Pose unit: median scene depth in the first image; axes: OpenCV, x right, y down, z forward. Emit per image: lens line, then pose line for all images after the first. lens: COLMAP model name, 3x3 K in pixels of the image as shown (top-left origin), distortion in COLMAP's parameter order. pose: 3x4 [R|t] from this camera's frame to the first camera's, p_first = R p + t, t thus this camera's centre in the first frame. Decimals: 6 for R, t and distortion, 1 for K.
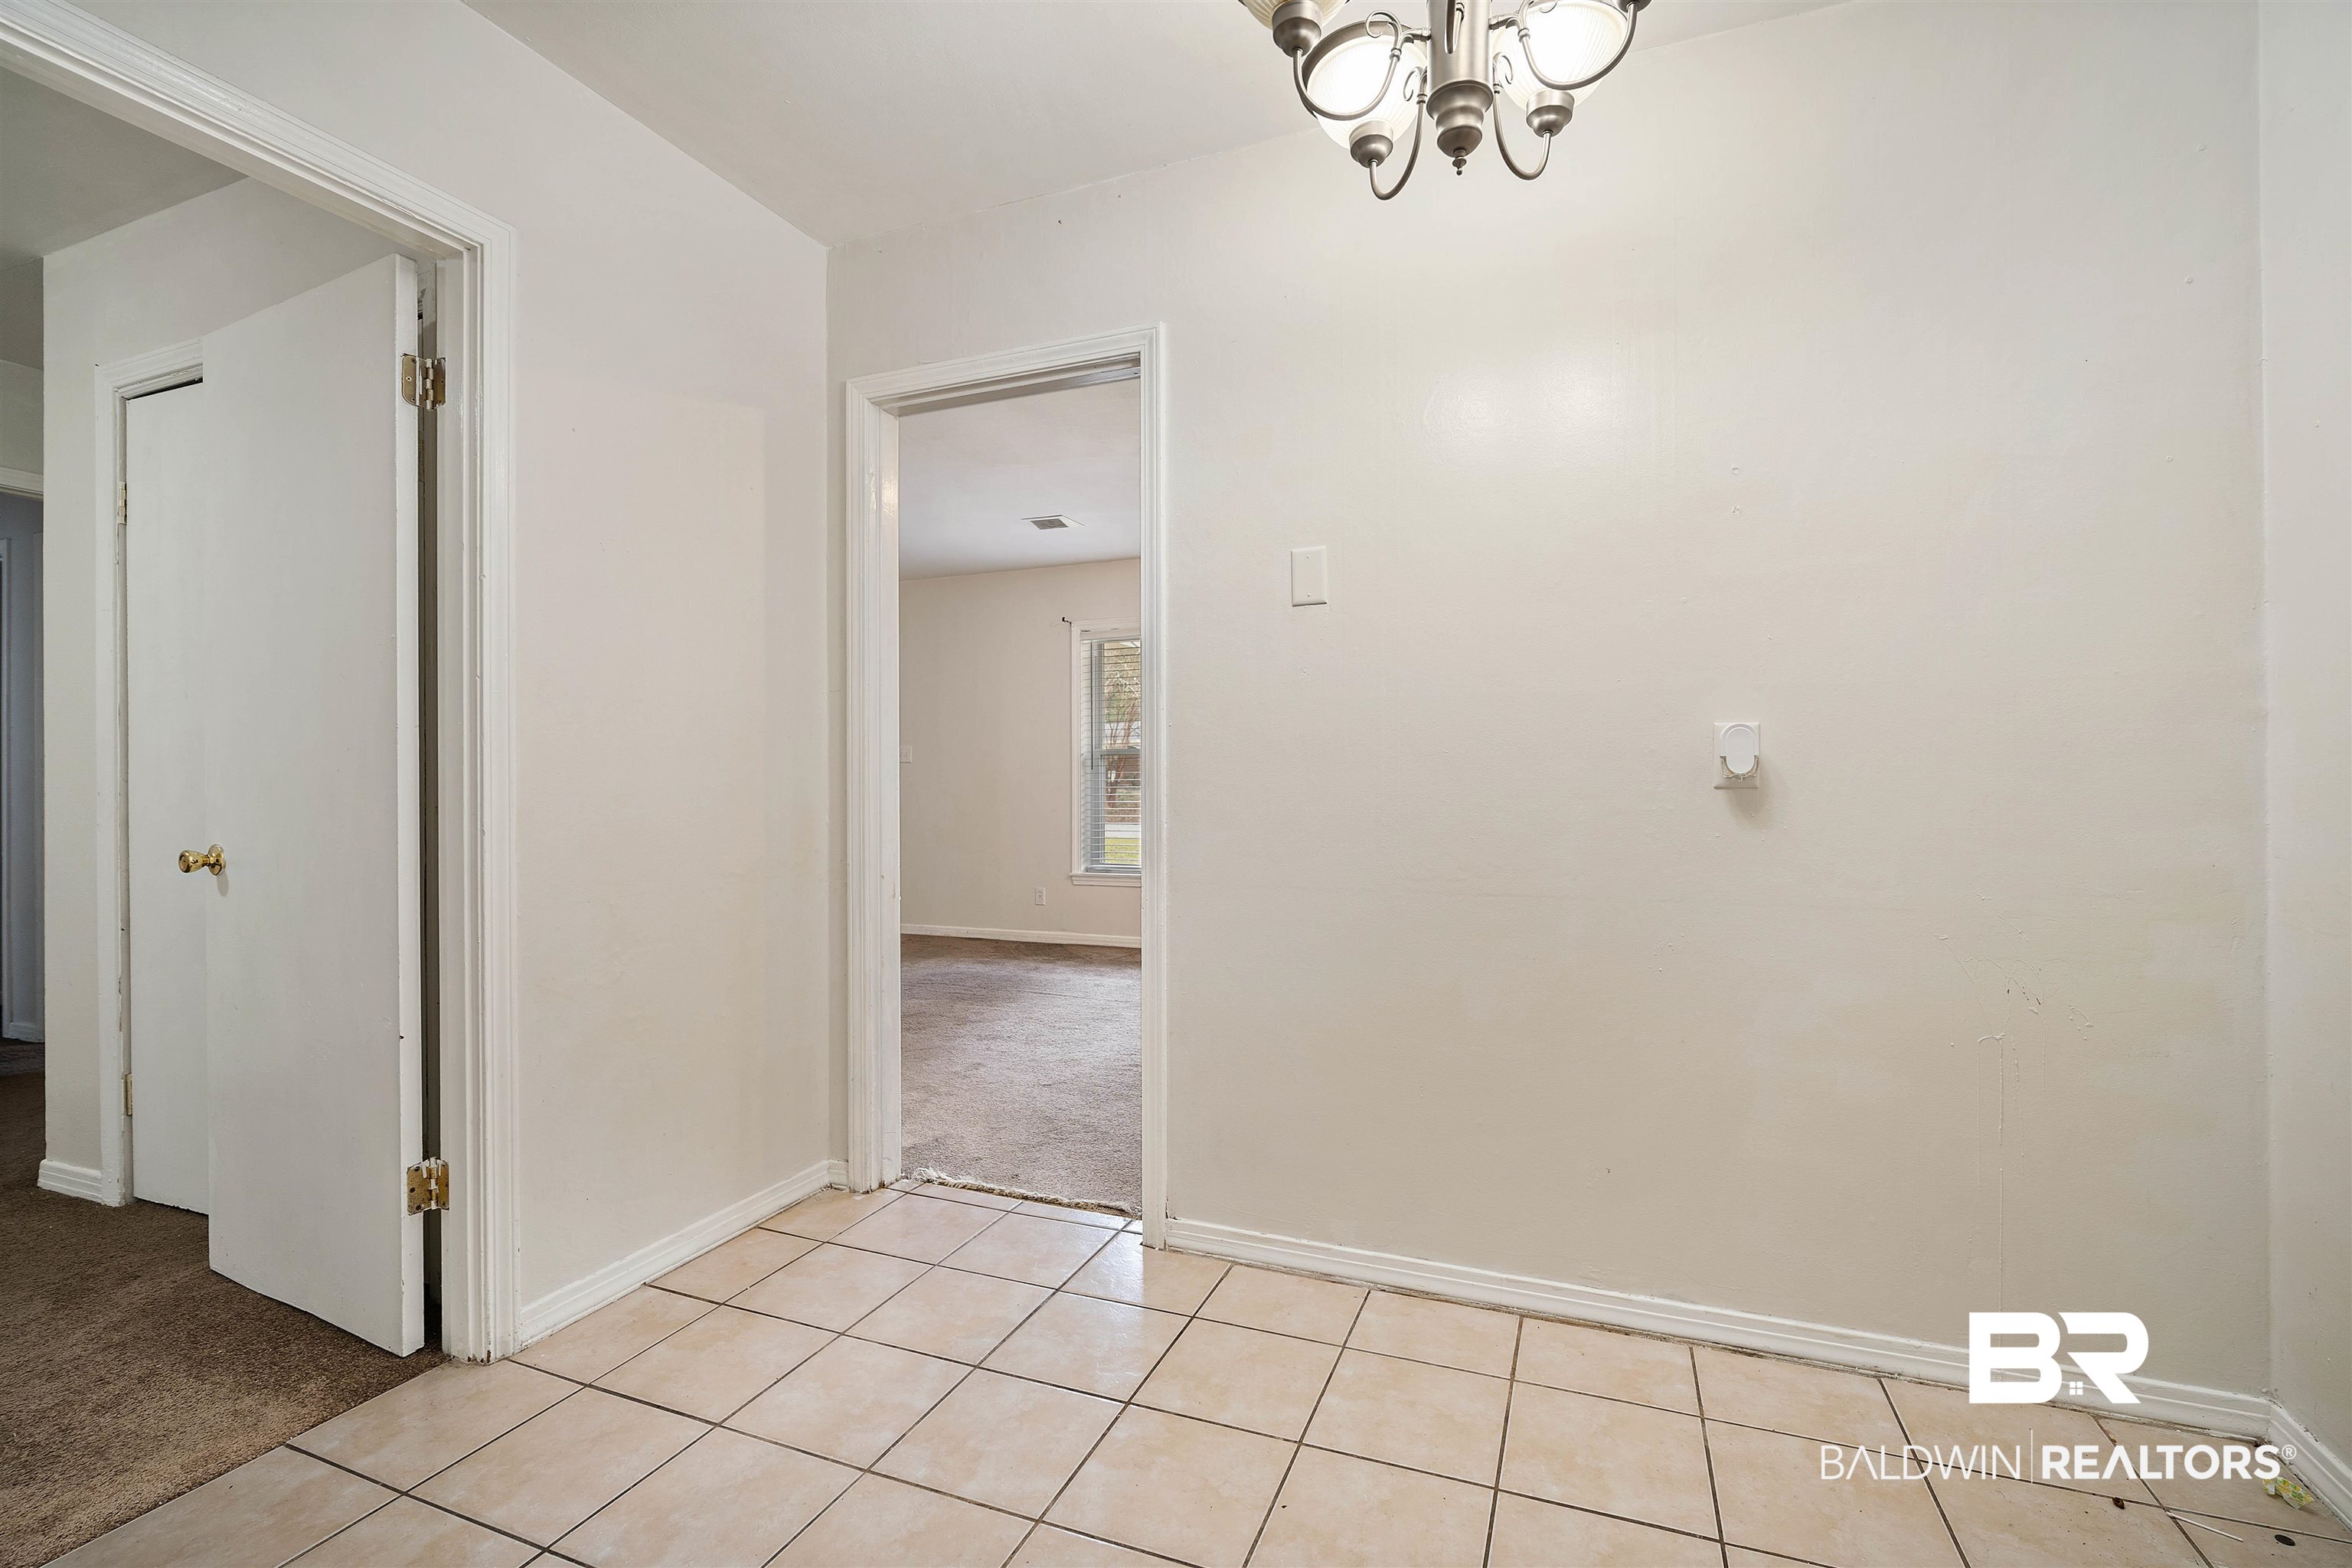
lens RADIAL K [[1023.9, 0, 1209.1], [0, 1023.9, 779.8], [0, 0, 1]] dist [-0.011914, 0.001089]
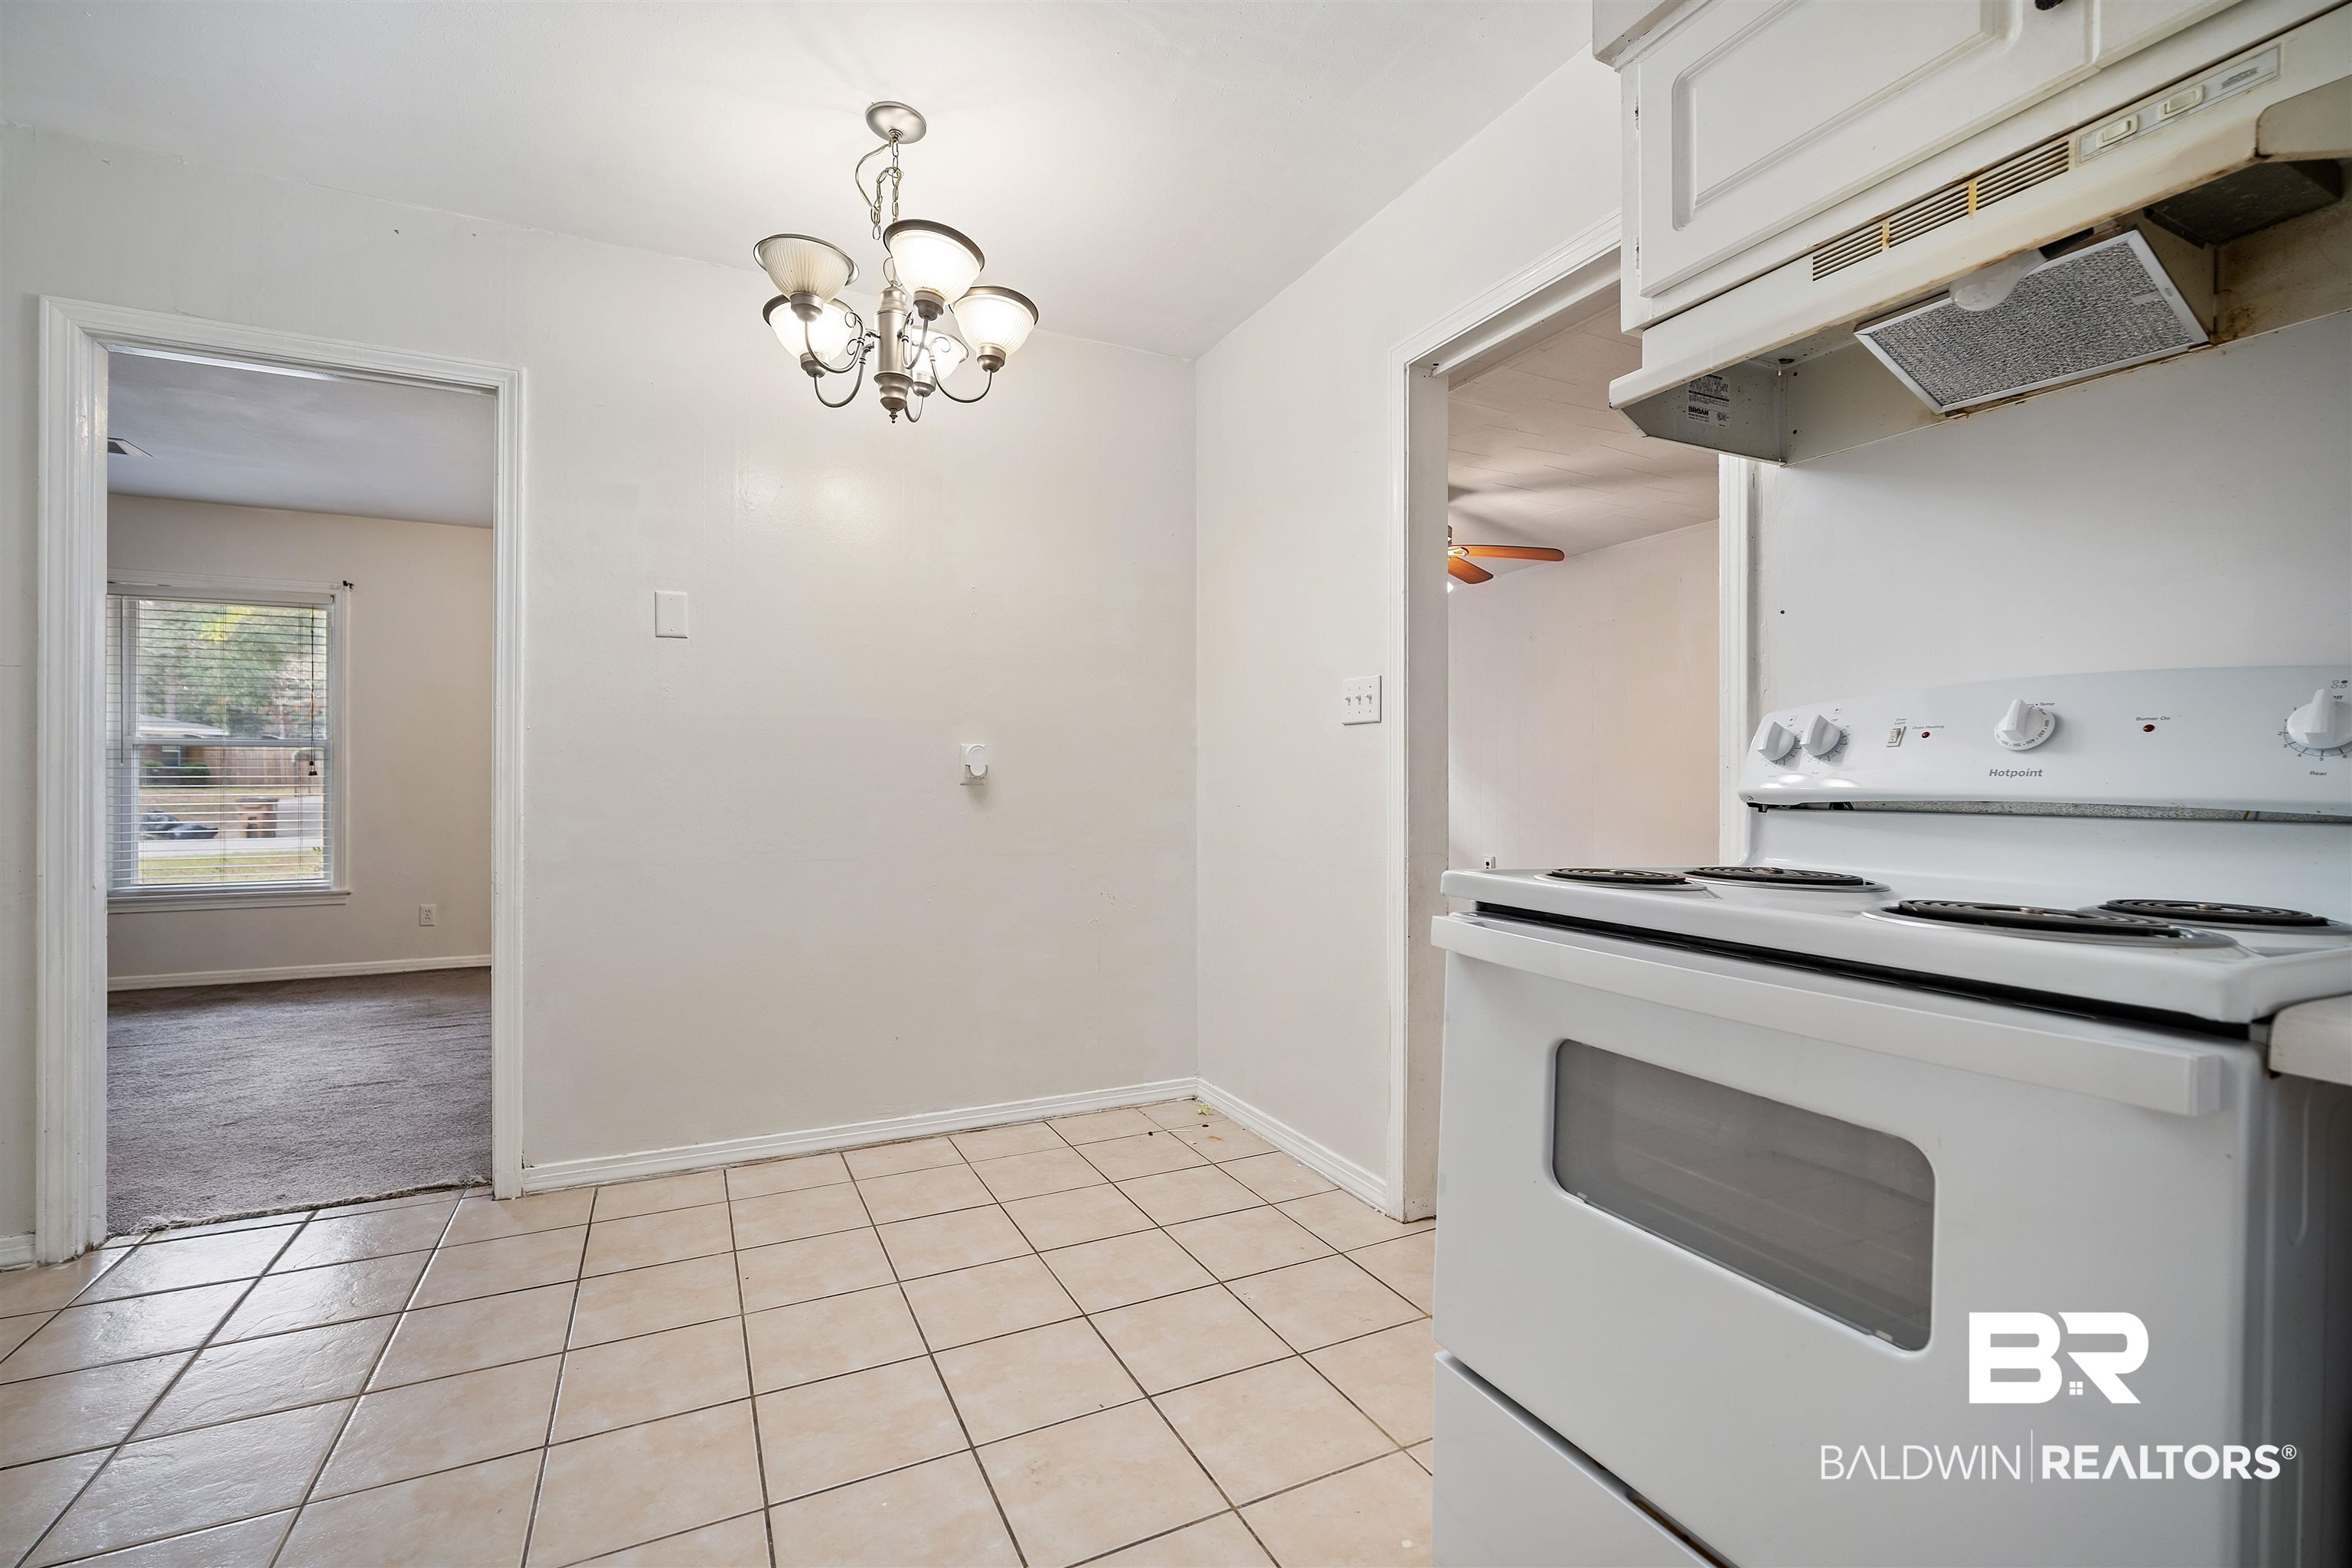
lens RADIAL K [[1023.9, 0, 1178.7], [0, 1023.9, 780.5], [0, 0, 1]] dist [-0.011914, 0.001089]
pose [[0.674518, 0.004685, 0.738244, -0.398407], [-0.005618, 0.999983, -0.001213, 0.001687], [-0.738237, -0.003330, 0.674533, -0.291774]]
